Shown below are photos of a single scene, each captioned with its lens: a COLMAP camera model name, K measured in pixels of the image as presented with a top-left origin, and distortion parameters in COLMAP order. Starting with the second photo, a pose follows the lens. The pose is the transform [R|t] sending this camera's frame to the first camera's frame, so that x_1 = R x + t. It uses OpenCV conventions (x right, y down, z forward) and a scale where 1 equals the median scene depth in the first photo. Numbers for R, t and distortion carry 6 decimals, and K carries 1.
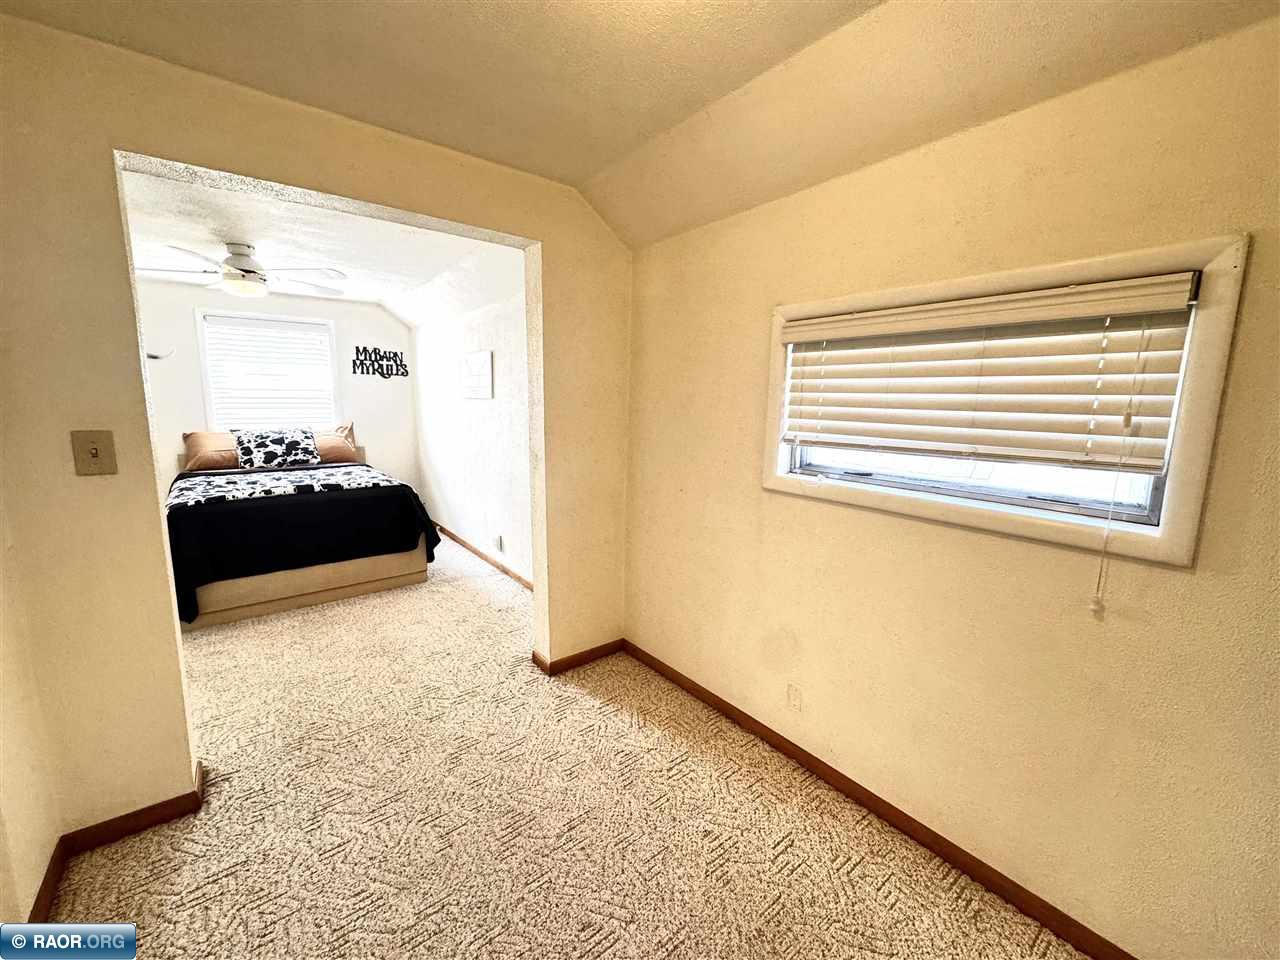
lens RADIAL K [[512.5, 0, 640.0], [0, 512.5, 480.0], [0, 0, 1]] dist [-0.000081, 0.000148]
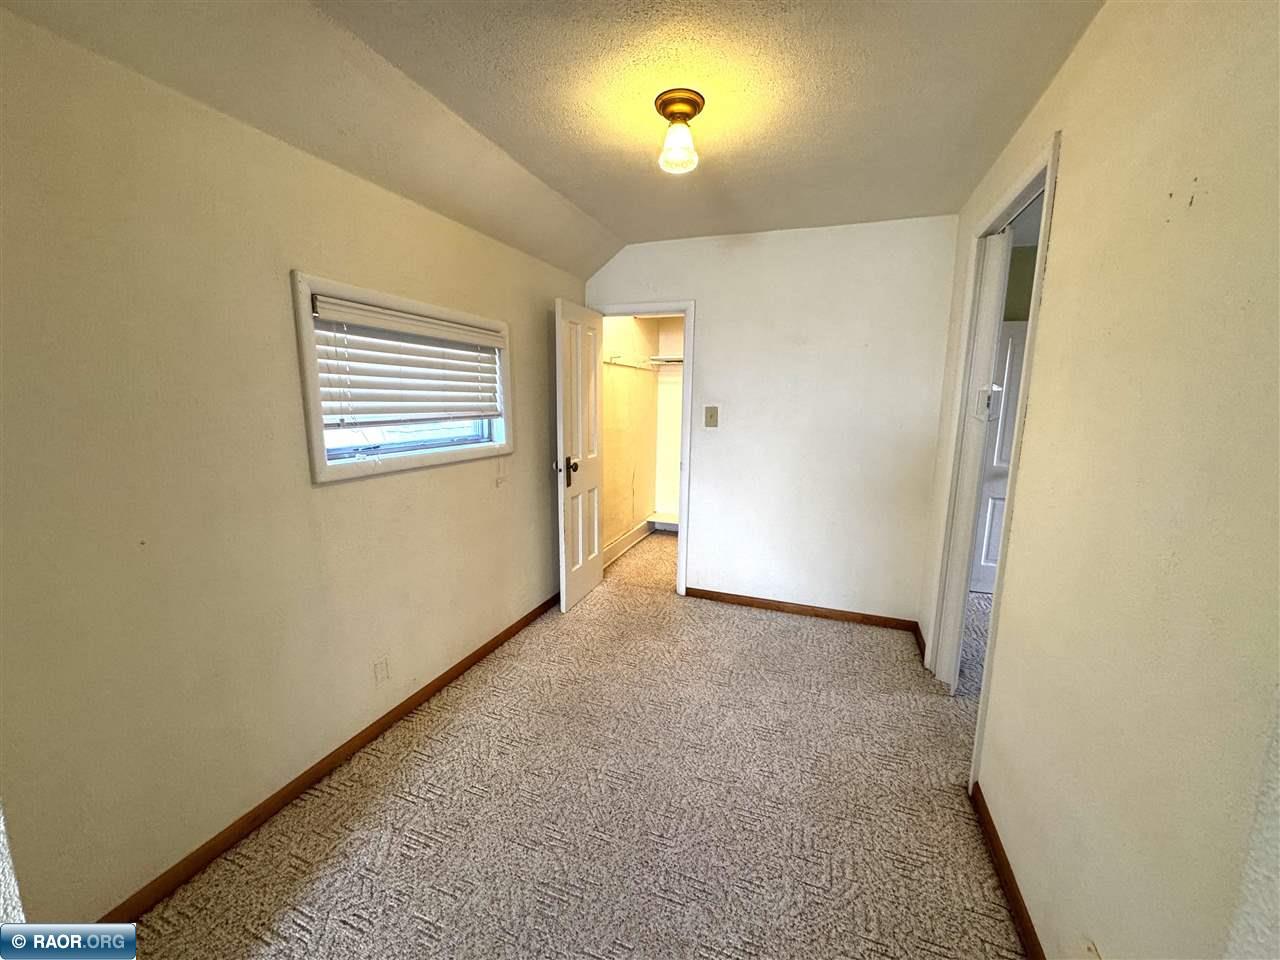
lens RADIAL K [[512.5, 0, 640.0], [0, 512.5, 480.0], [0, 0, 1]] dist [-0.000081, 0.000148]
pose [[-0.531623, -0.153892, 0.832883, -0.974406], [0.114227, 0.961344, 0.250538, -0.183286], [-0.839243, 0.228330, -0.493494, 1.232672]]
